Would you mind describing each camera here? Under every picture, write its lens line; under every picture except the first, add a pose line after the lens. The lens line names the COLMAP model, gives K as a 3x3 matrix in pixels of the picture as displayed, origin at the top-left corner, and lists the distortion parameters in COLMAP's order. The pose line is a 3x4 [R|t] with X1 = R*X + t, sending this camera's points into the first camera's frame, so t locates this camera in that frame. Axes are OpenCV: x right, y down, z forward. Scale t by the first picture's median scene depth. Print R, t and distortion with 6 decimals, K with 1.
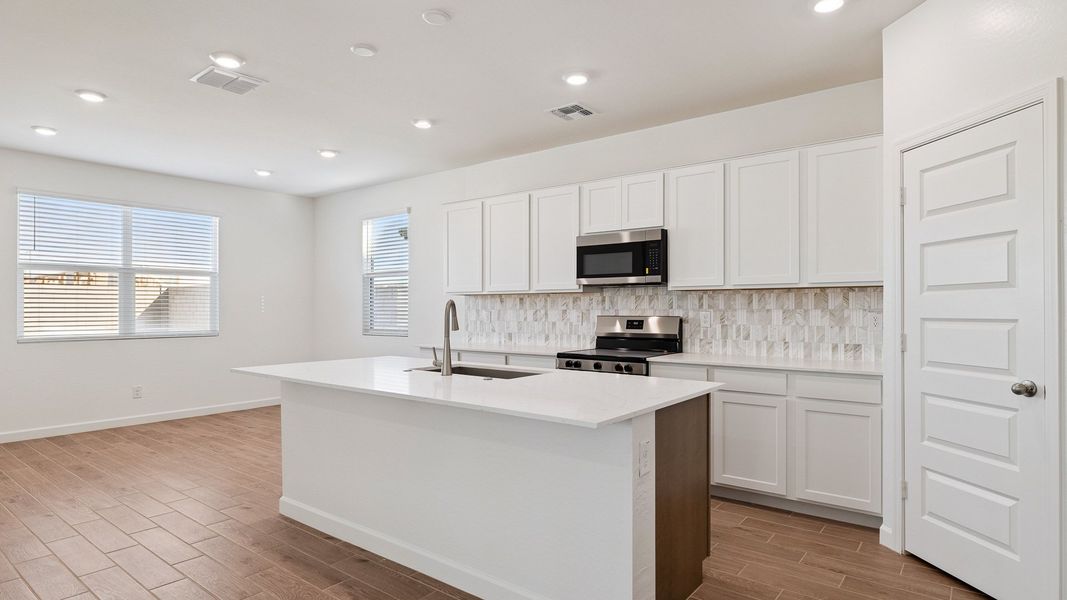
lens RADIAL K [[587.0, 0, 537.0], [0, 587.0, 303.6], [0, 0, 1]] dist [0.000329, 0.000505]
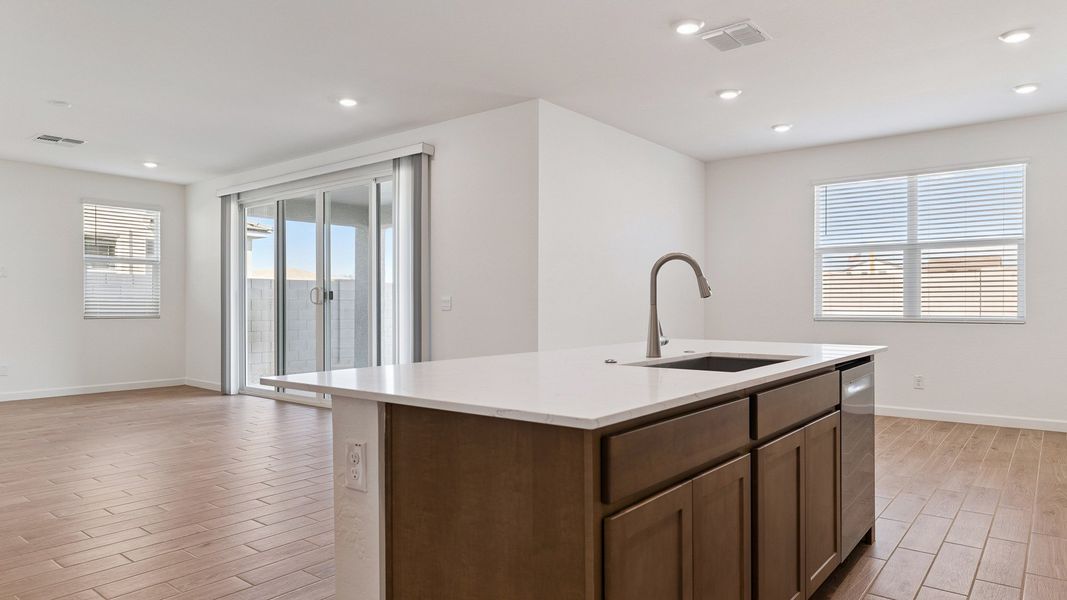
lens RADIAL K [[648.1, 0, 506.4], [0, 648.1, 301.0], [0, 0, 1]] dist [0.002449, 0.001449]
pose [[-0.027102, -0.002072, -0.999631, 0.411305], [0.008298, 0.999963, -0.002297, 0.032222], [0.999598, -0.008357, -0.027084, 0.524321]]
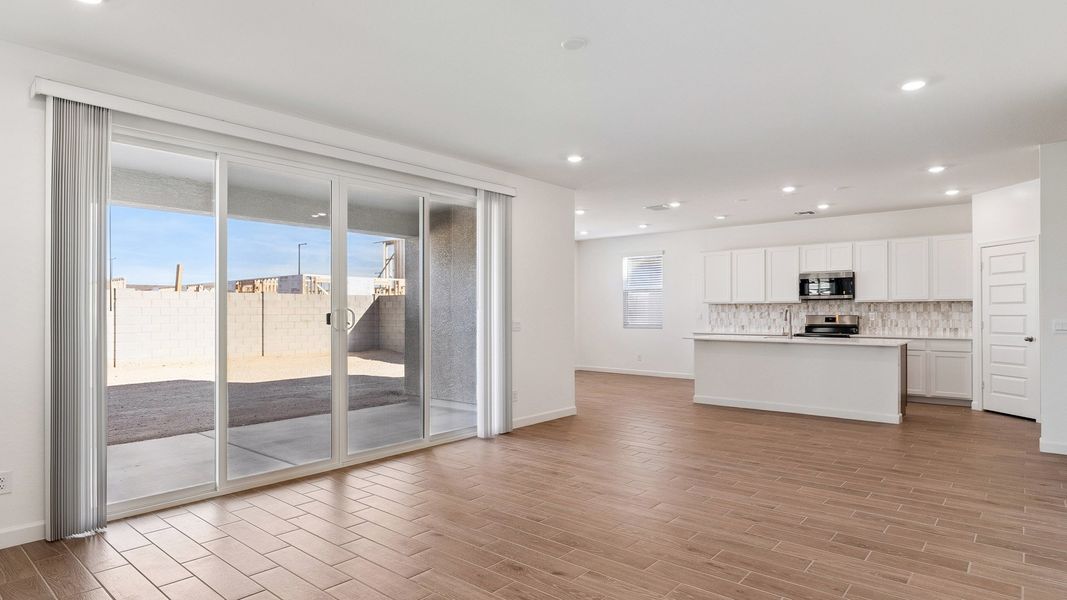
lens RADIAL K [[595.8, 0, 536.4], [0, 595.8, 304.5], [0, 0, 1]] dist [0.001593, 0.000129]
pose [[0.999056, -0.001521, -0.043422, -0.668840], [0.001366, 0.999993, -0.003611, -0.007671], [0.043427, 0.003548, 0.999050, -0.931315]]
